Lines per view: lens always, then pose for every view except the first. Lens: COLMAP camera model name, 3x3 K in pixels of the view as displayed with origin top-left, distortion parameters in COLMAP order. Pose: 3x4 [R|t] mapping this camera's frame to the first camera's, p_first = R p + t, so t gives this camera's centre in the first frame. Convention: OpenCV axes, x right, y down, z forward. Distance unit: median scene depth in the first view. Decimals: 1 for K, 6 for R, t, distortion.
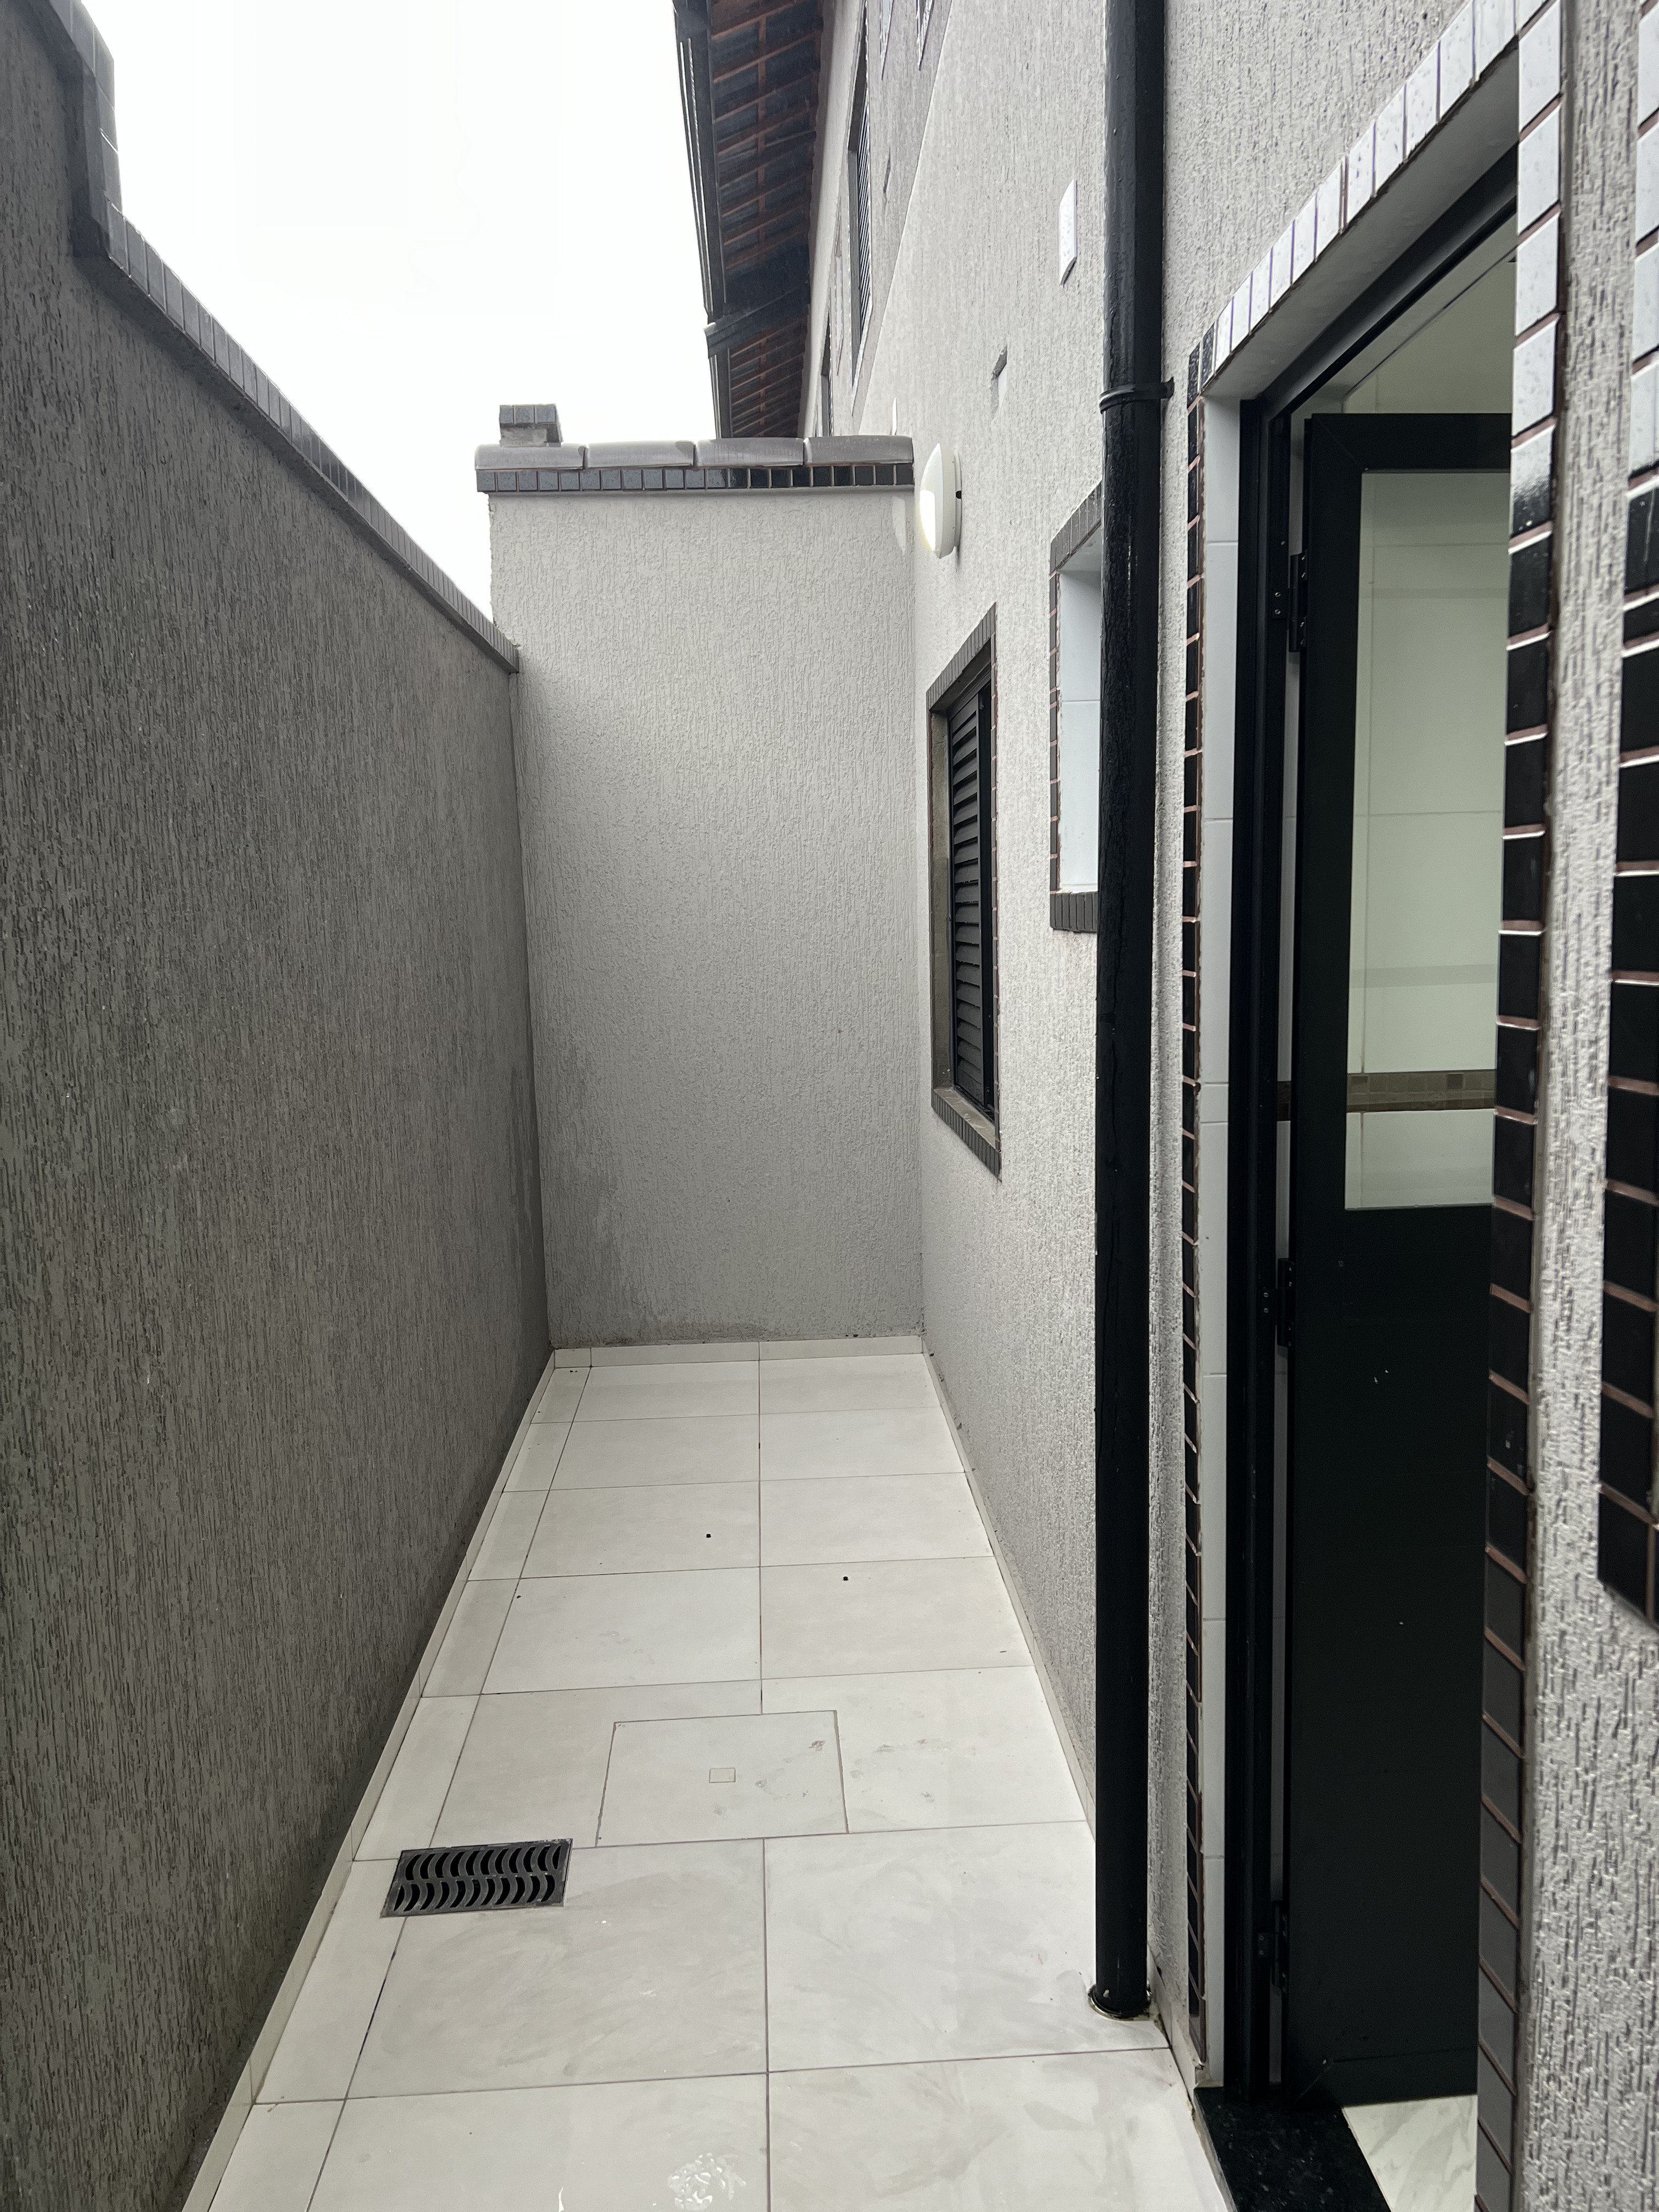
lens RADIAL K [[1606.1, 0, 829.5], [0, 1606.1, 1106.0], [0, 0, 1]] dist [0.083418, -0.129334]
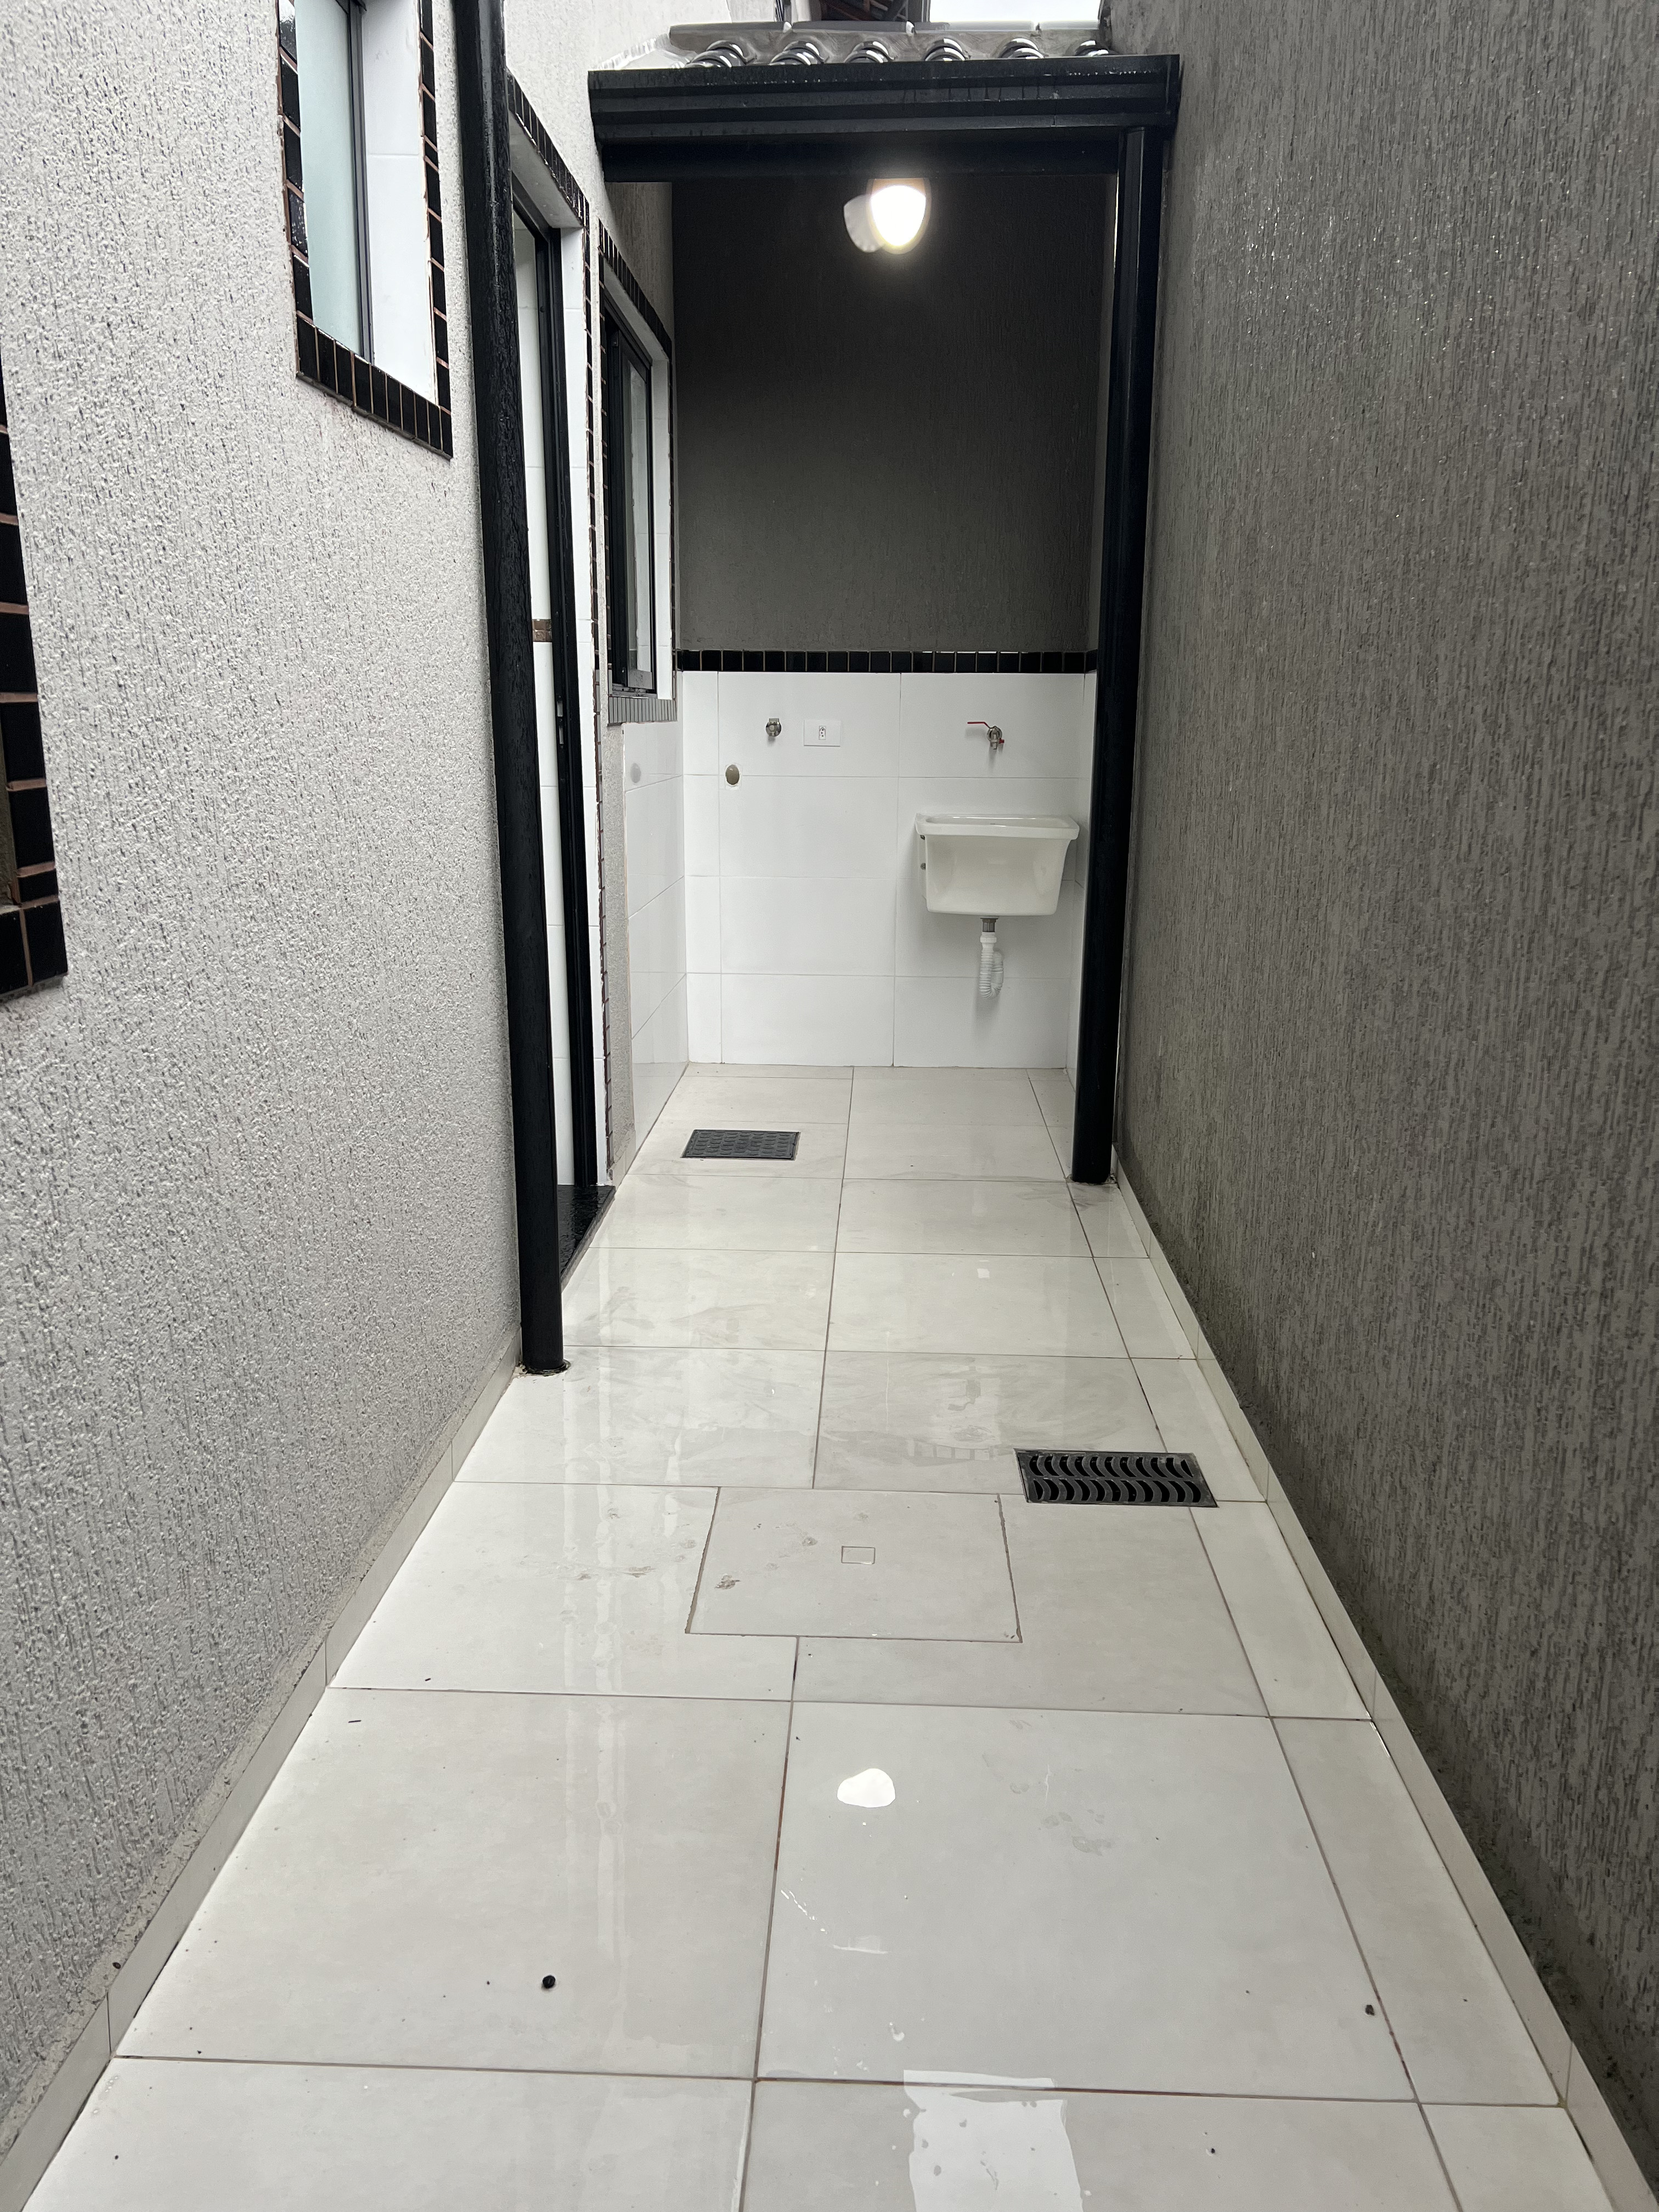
lens RADIAL K [[1606.1, 0, 829.5], [0, 1606.1, 1106.0], [0, 0, 1]] dist [0.083418, -0.129334]
pose [[-0.996454, -0.003338, 0.084078, -0.128272], [0.026653, 0.935241, 0.353007, -0.068019], [-0.079811, 0.353996, -0.931835, 1.809329]]
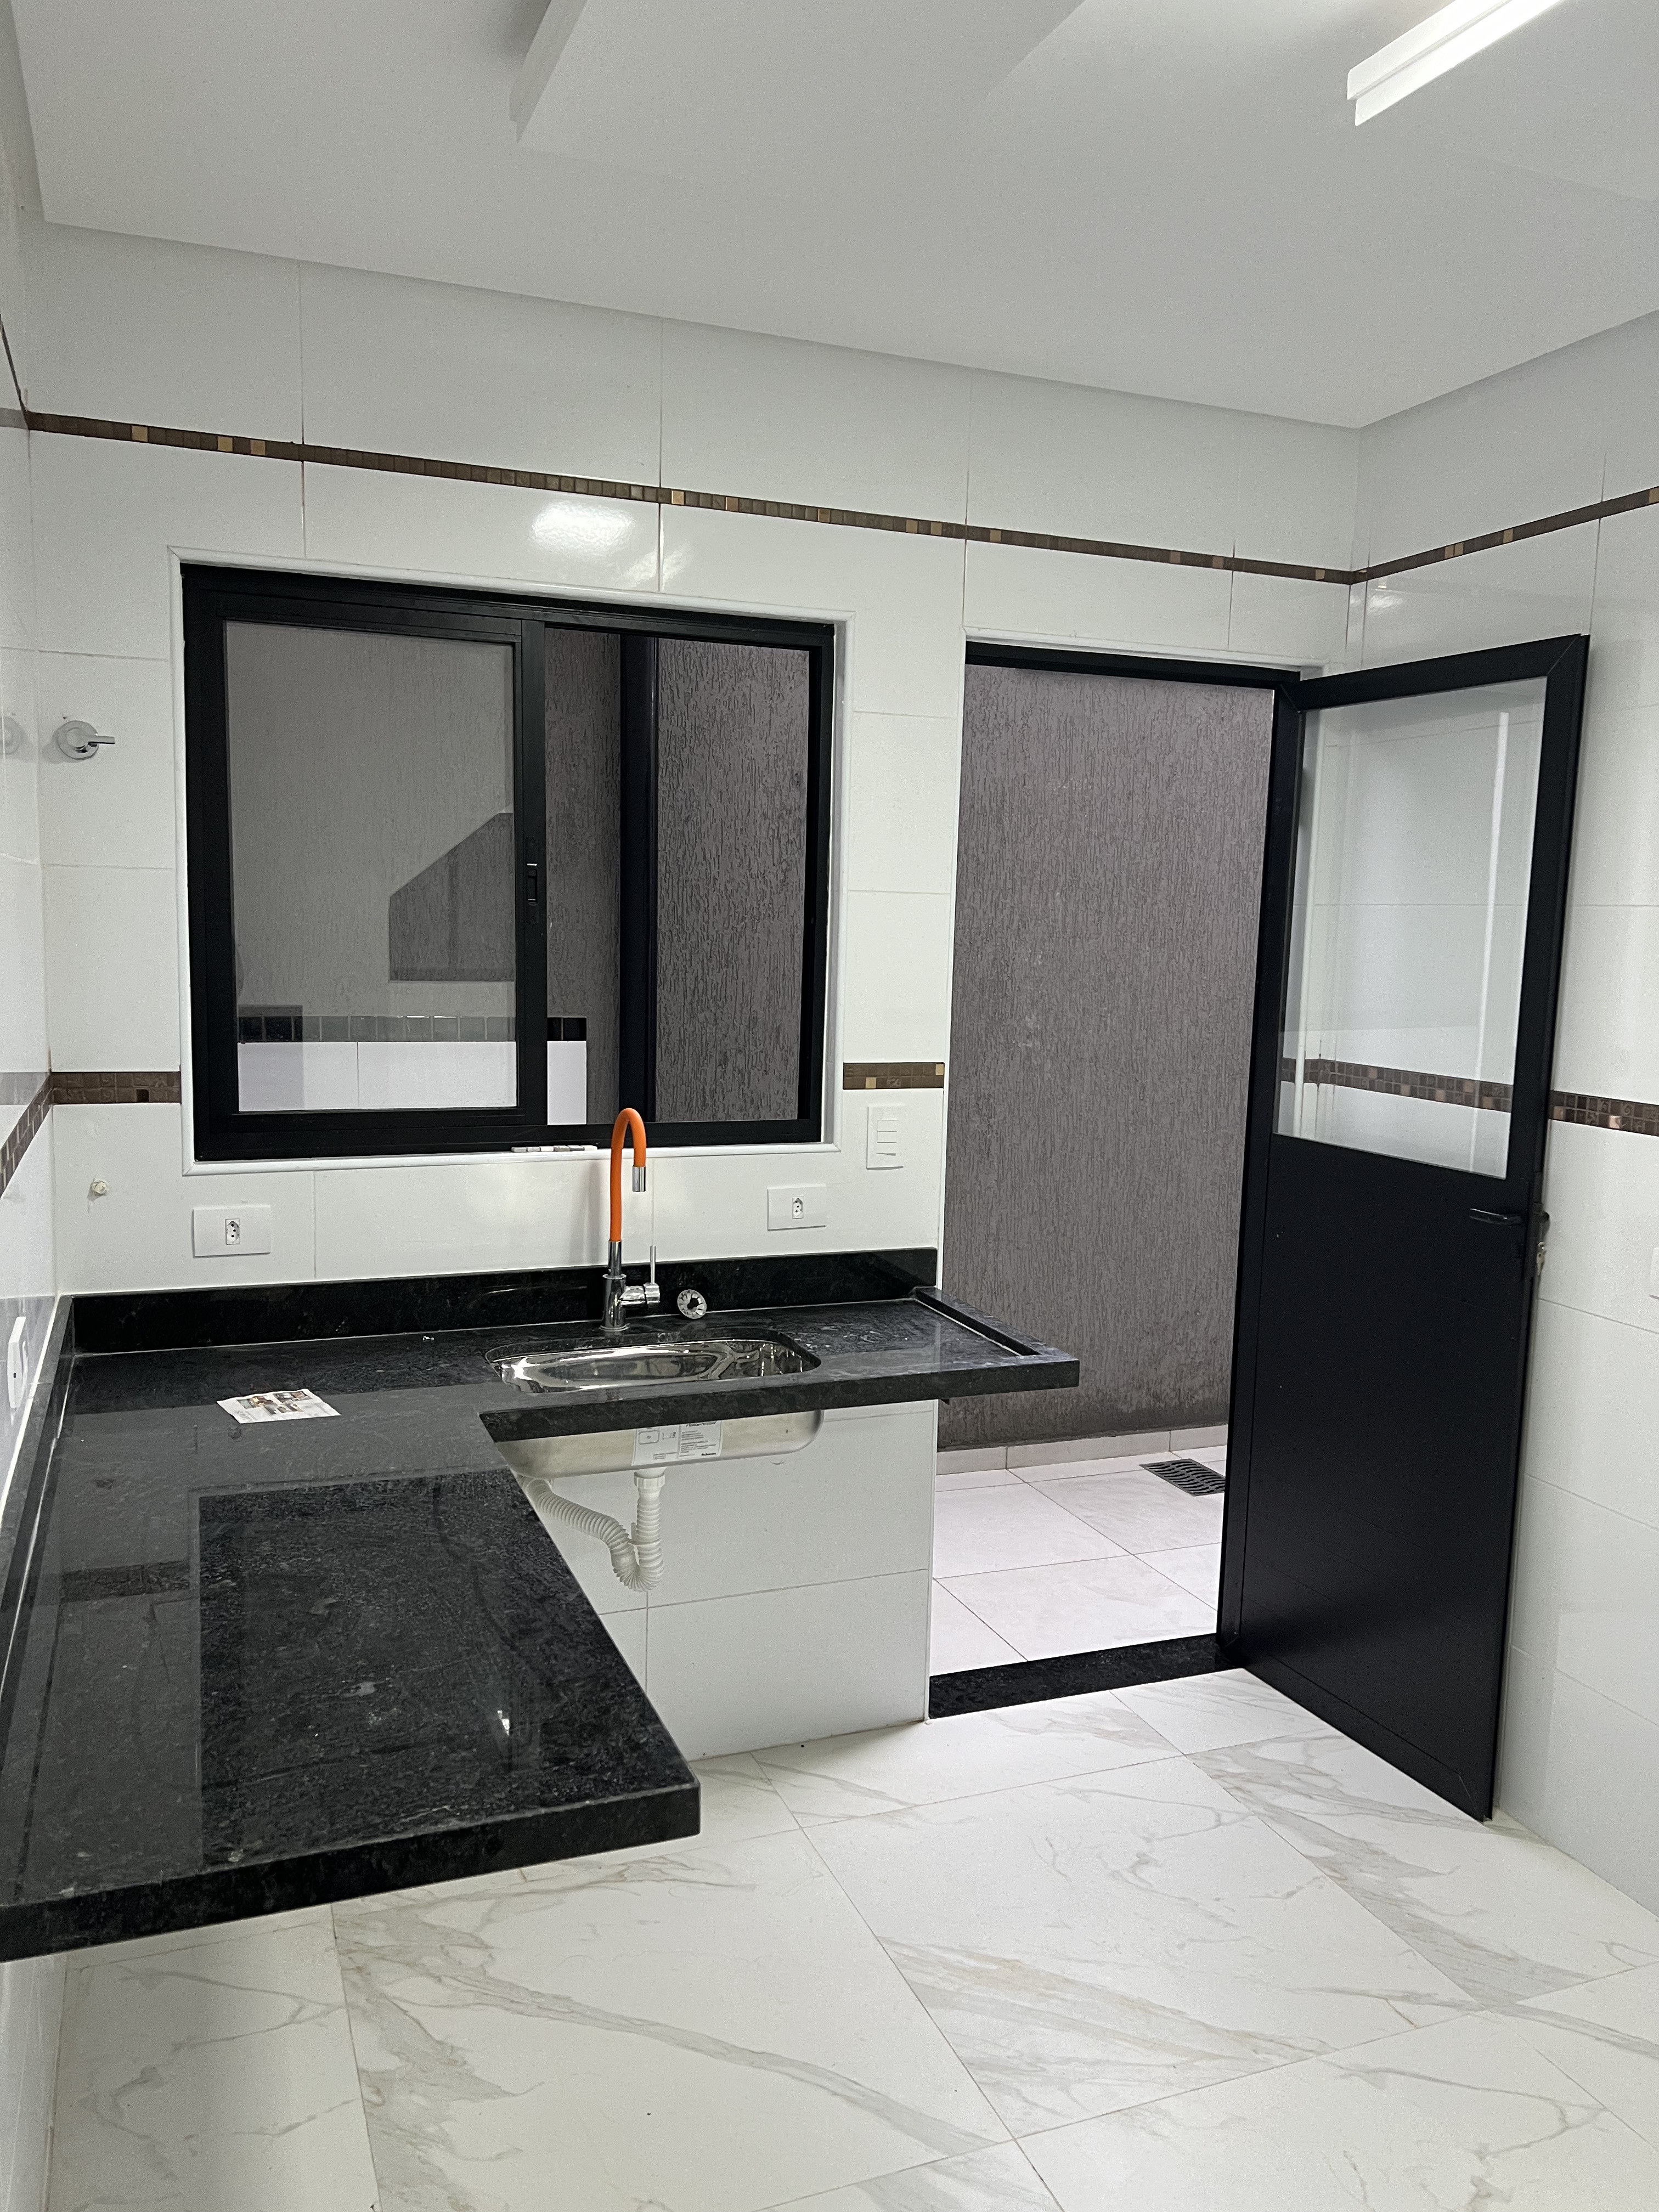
lens RADIAL K [[1696.4, 0, 829.5], [0, 1696.4, 1106.0], [0, 0, 1]] dist [0.075015, -0.000987]
pose [[0.317334, 0.144629, -0.937220, 1.351730], [-0.150392, 0.983470, 0.100845, -0.056043], [0.936313, 0.108949, 0.333839, -0.044277]]
